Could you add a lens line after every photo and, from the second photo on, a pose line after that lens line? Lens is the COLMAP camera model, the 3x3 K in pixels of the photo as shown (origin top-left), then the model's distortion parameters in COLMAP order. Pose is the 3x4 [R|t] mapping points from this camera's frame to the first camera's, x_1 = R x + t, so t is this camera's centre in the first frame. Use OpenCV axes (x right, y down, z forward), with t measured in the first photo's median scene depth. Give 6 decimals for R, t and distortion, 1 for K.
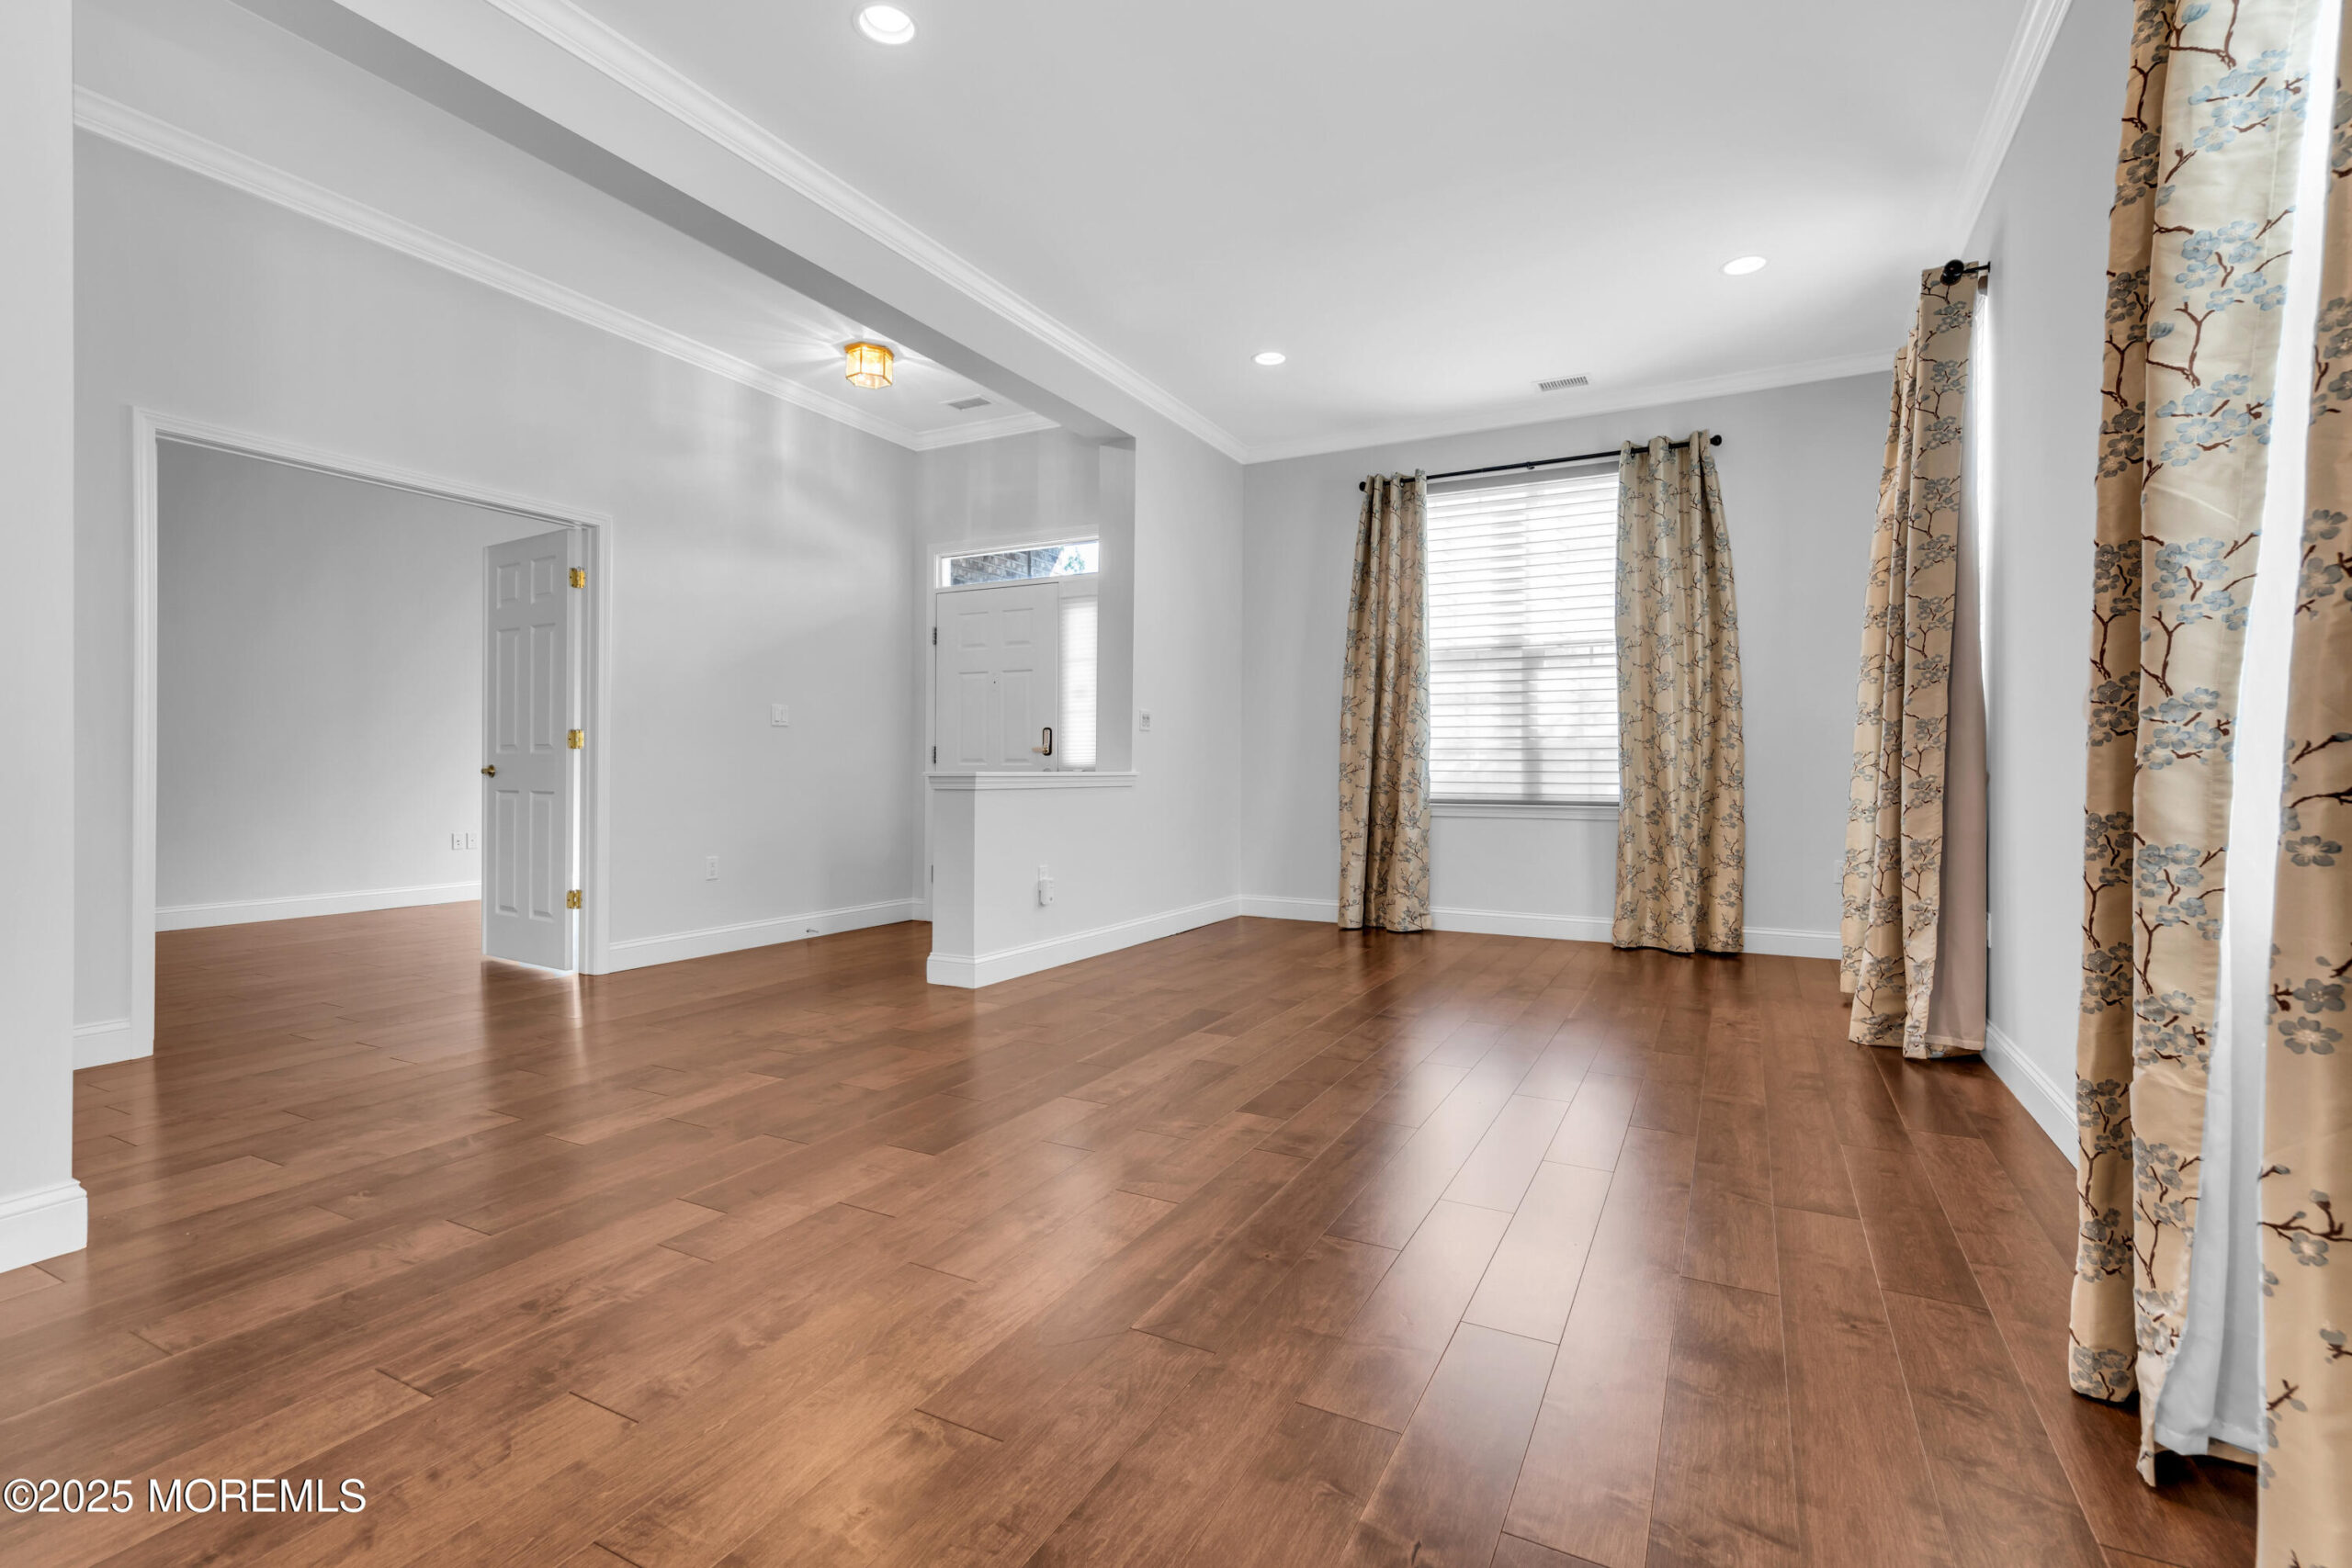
lens RADIAL K [[1069.0, 0, 1166.9], [0, 1069.0, 772.6], [0, 0, 1]] dist [0.002342, 0.001692]
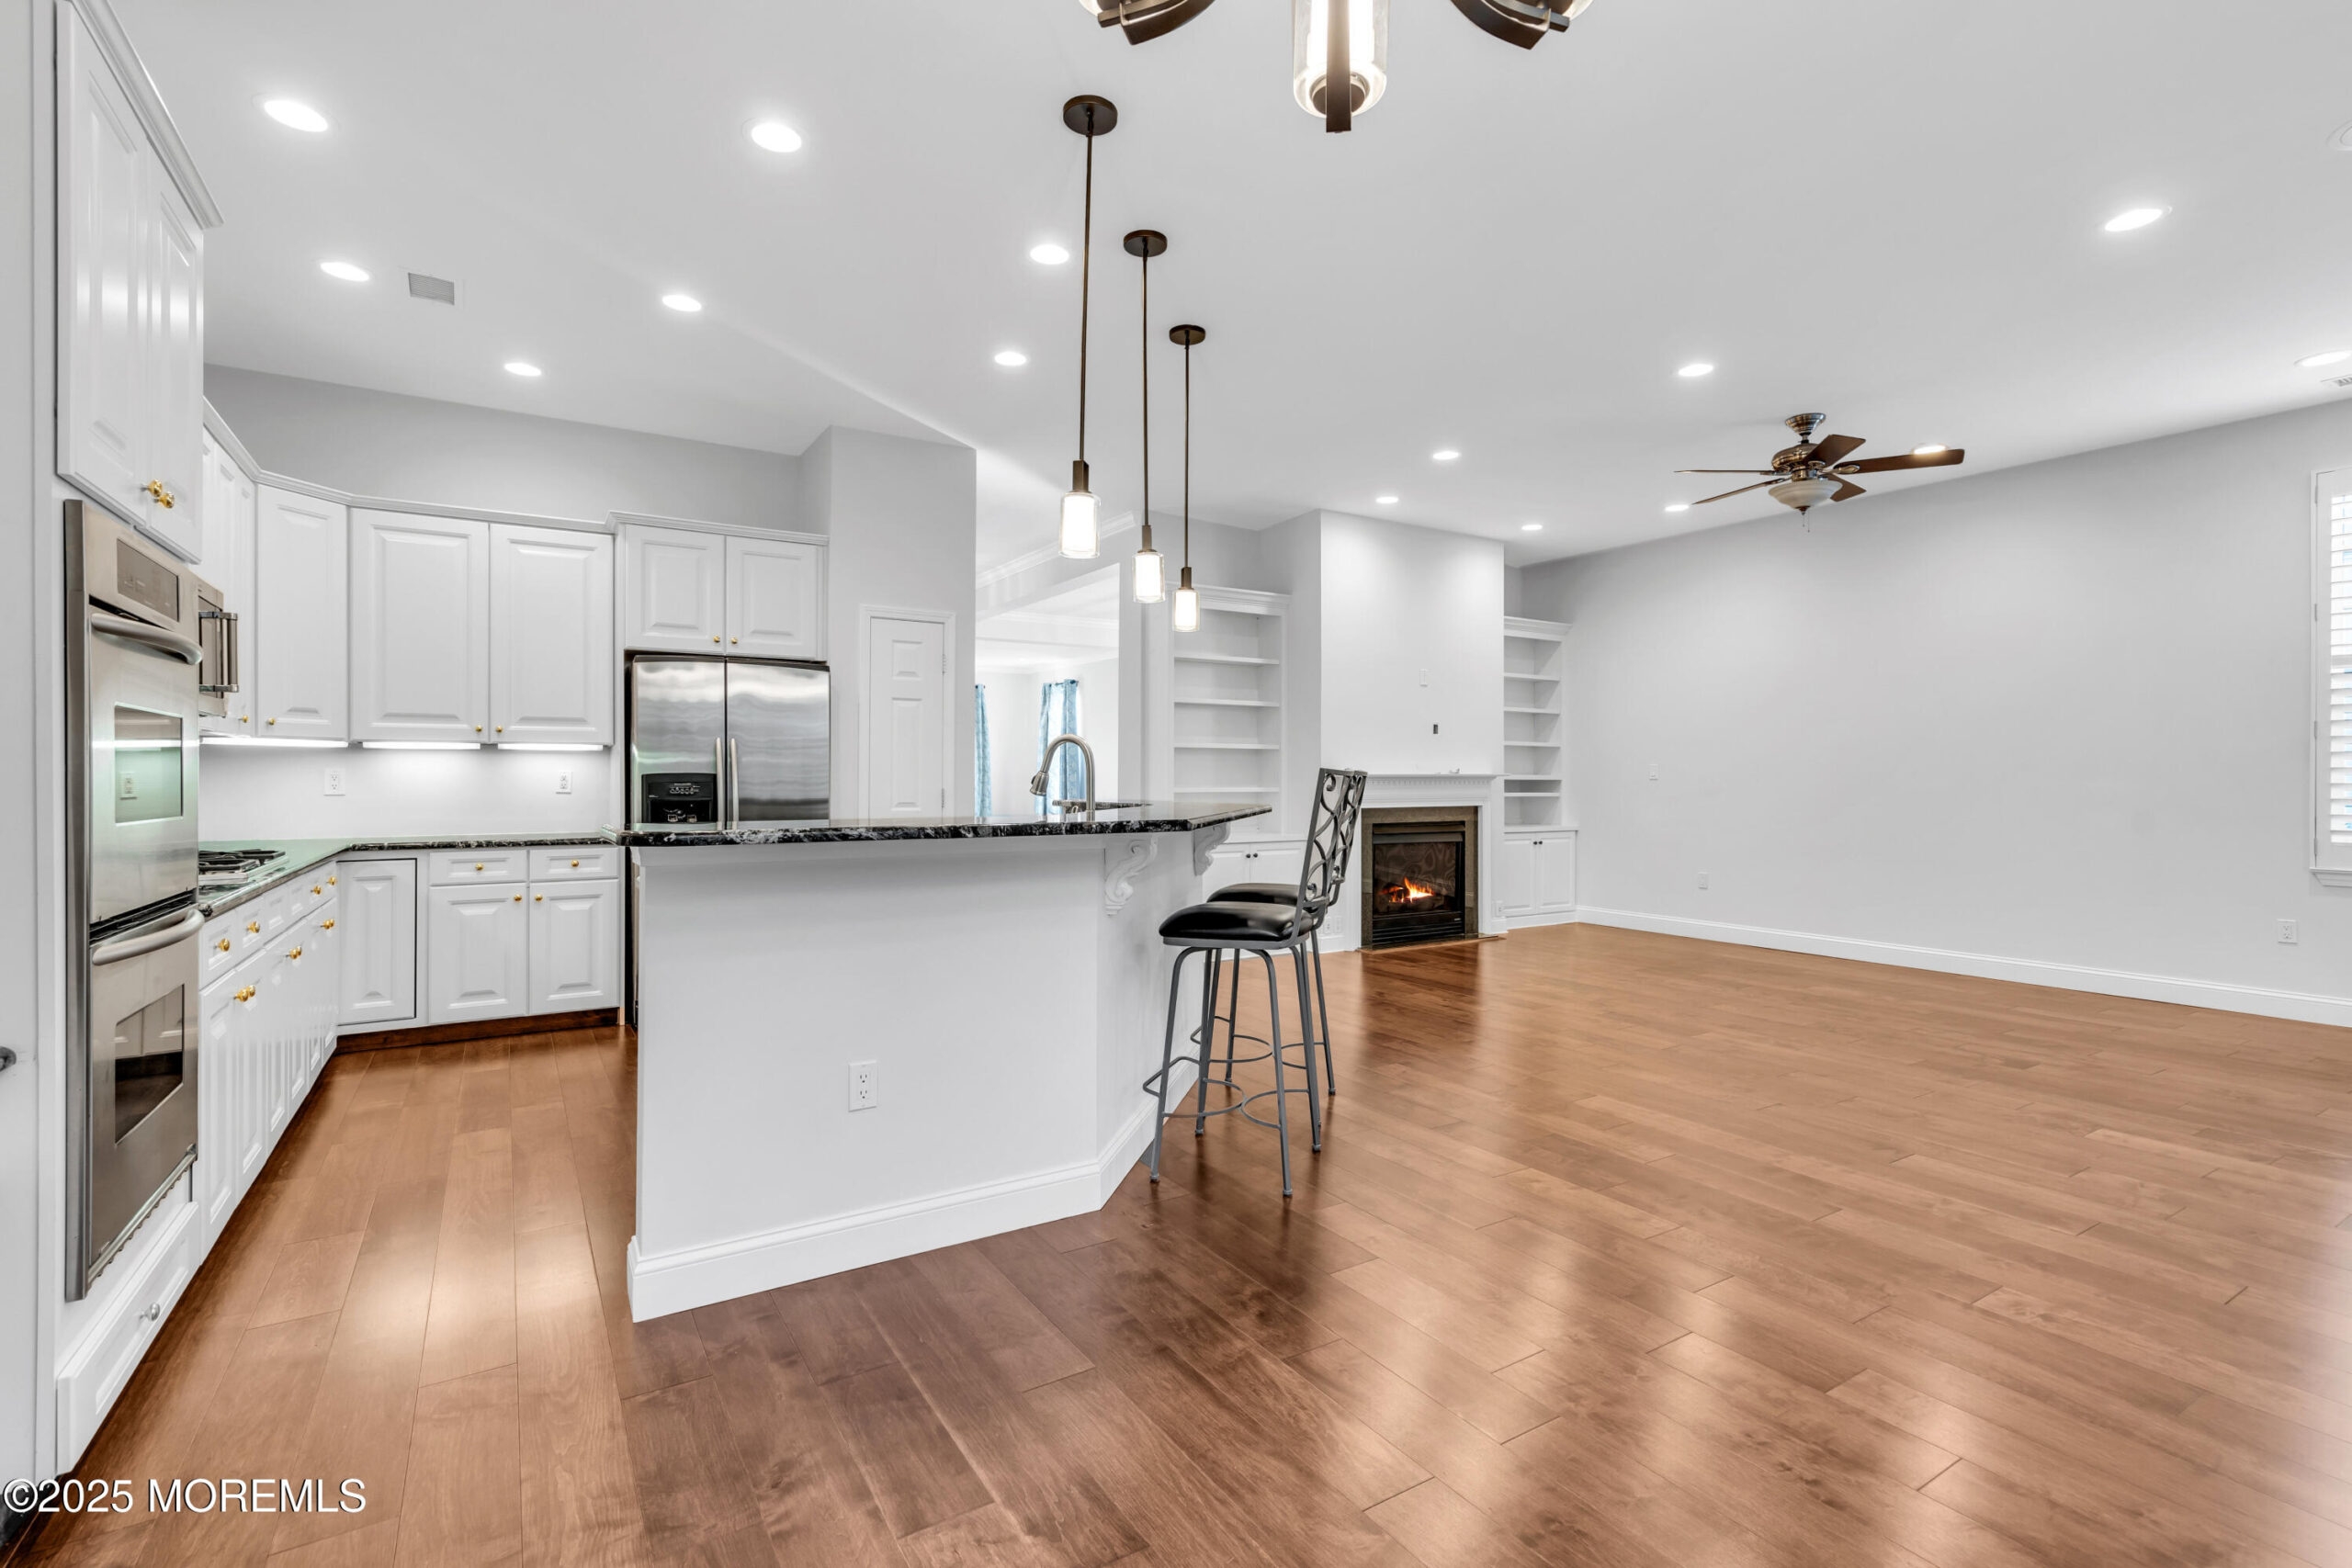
lens RADIAL K [[1069.0, 0, 1170.8], [0, 1069.0, 776.9], [0, 0, 1]] dist [0.002342, 0.001692]
pose [[0.500045, -0.002597, 0.865995, -1.921106], [0.007523, 0.999971, -0.001345, -0.038985], [-0.865967, 0.007188, 0.500050, -1.038678]]
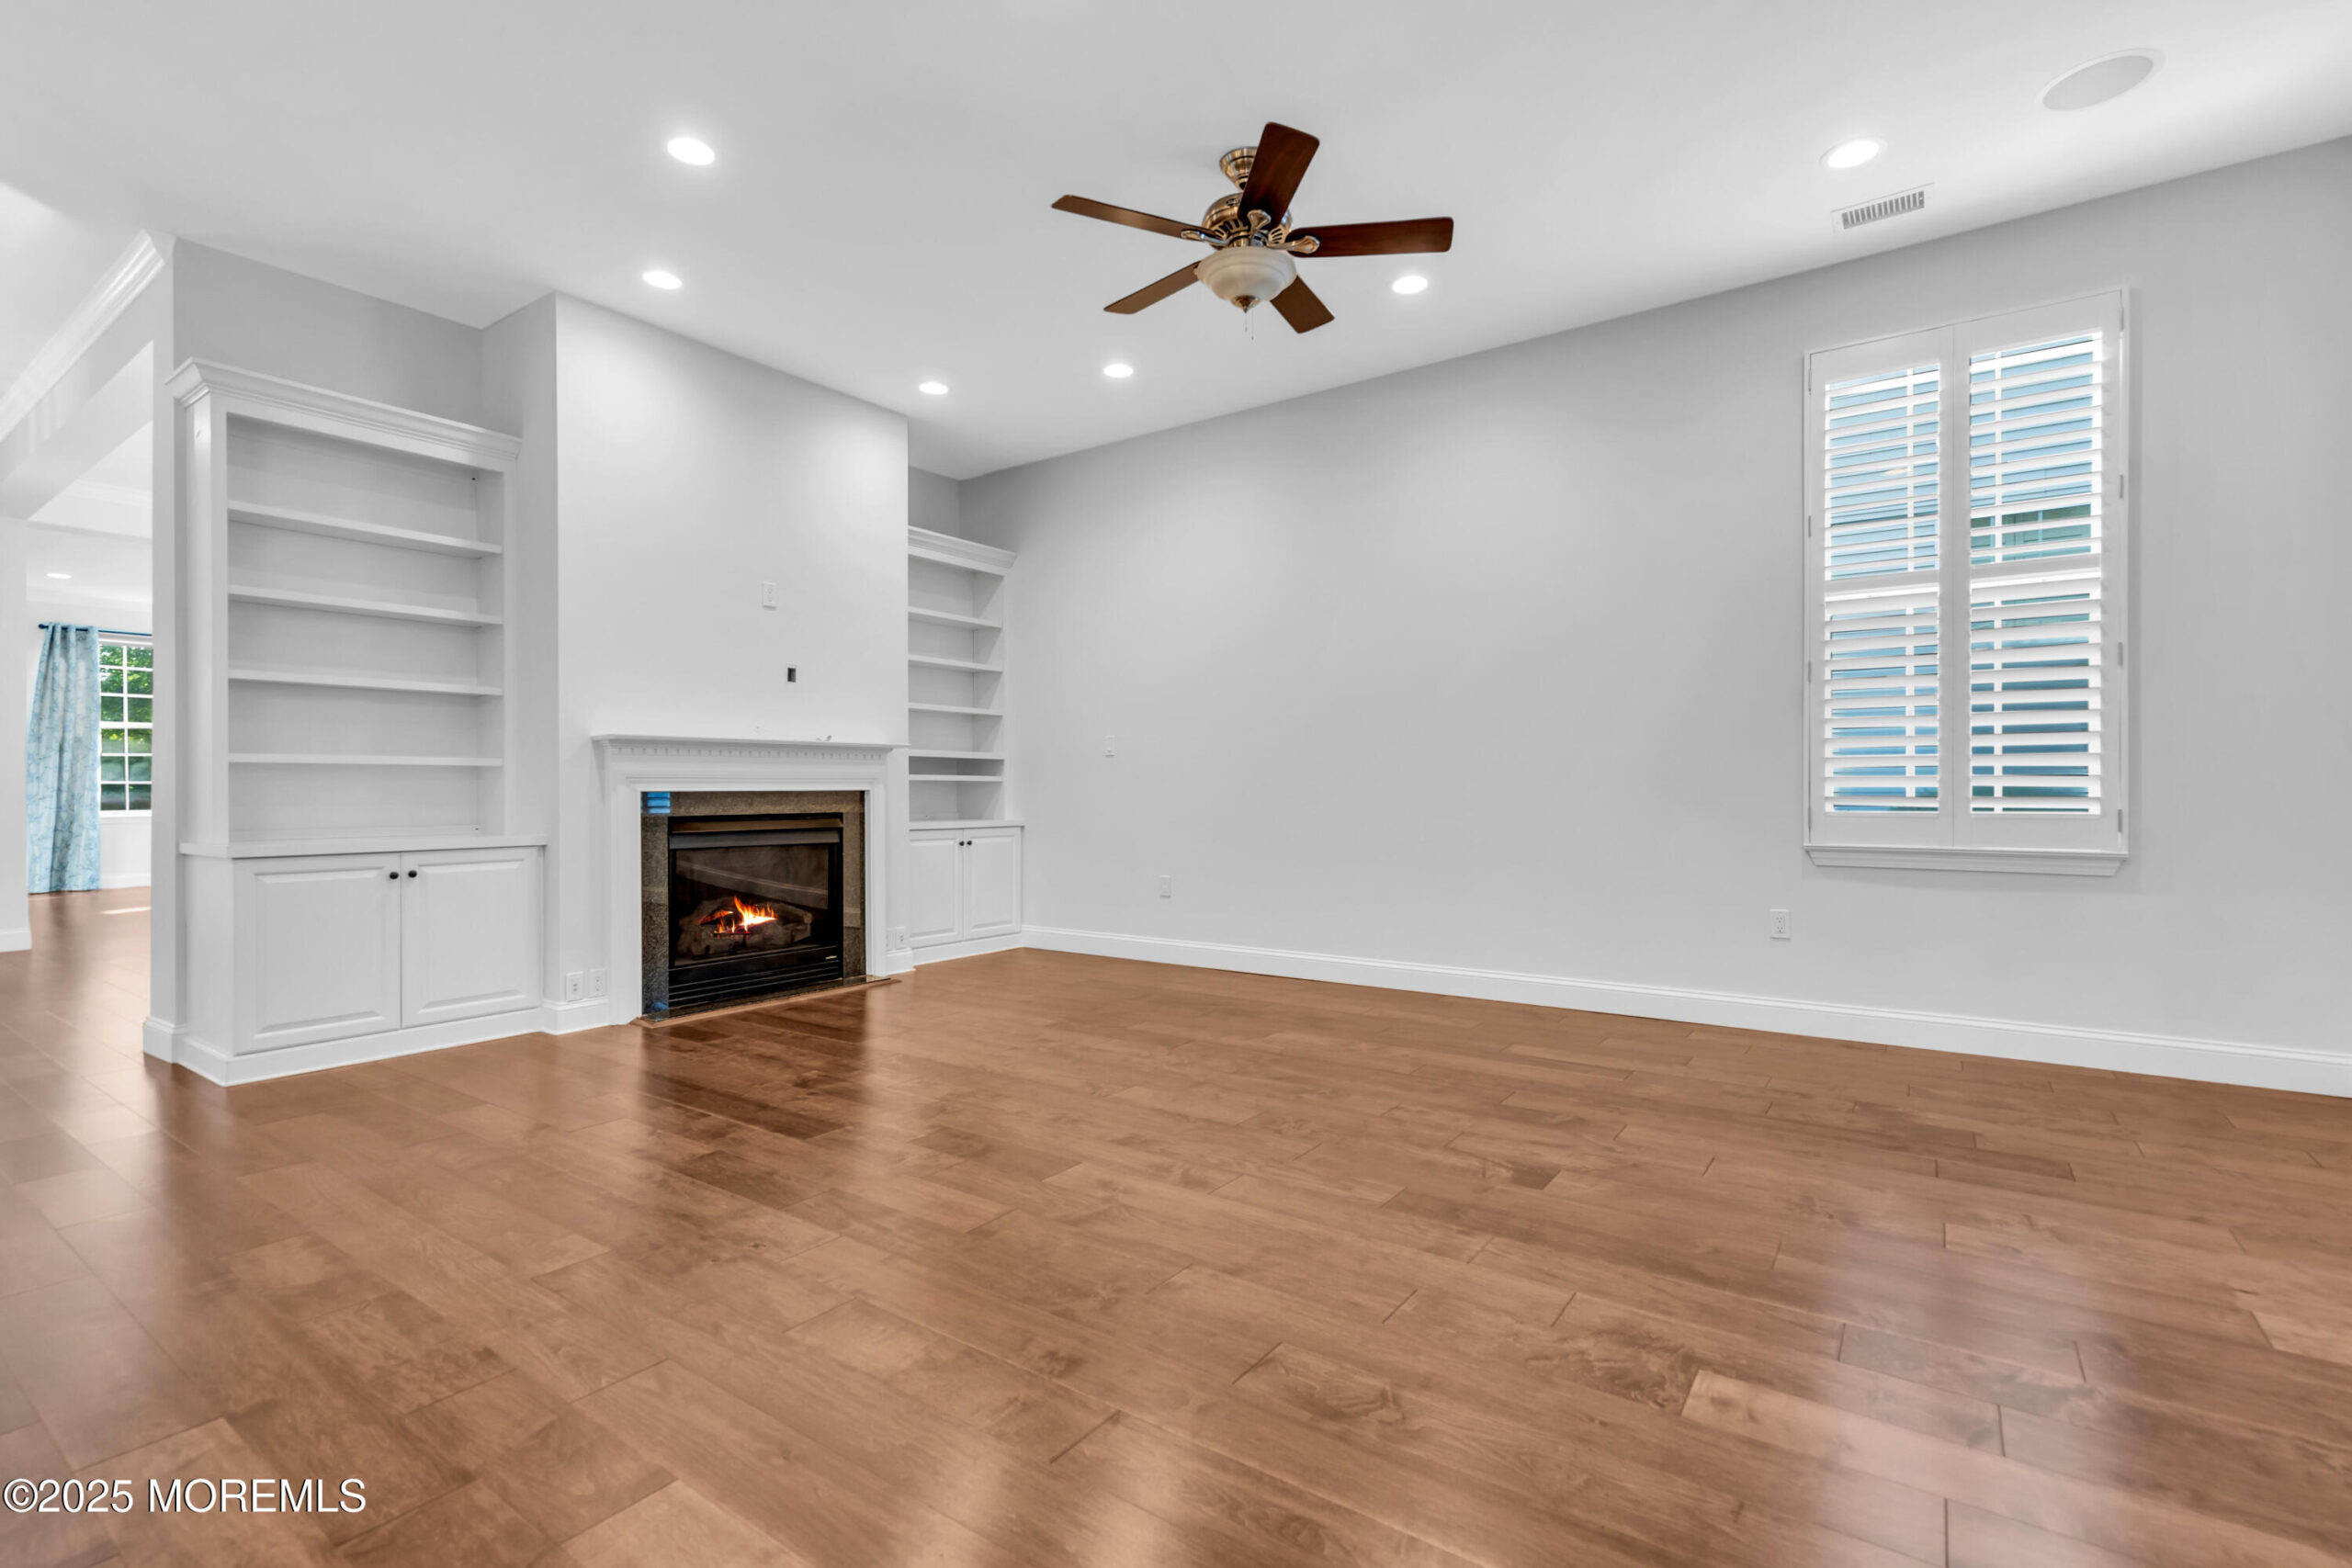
lens RADIAL K [[1069.0, 0, 1170.9], [0, 1069.0, 786.6], [0, 0, 1]] dist [0.002342, 0.001692]
pose [[0.130680, -0.001848, 0.991423, -1.420728], [0.011627, 0.999932, 0.000331, 0.000270], [-0.991356, 0.011484, 0.130692, -1.087246]]
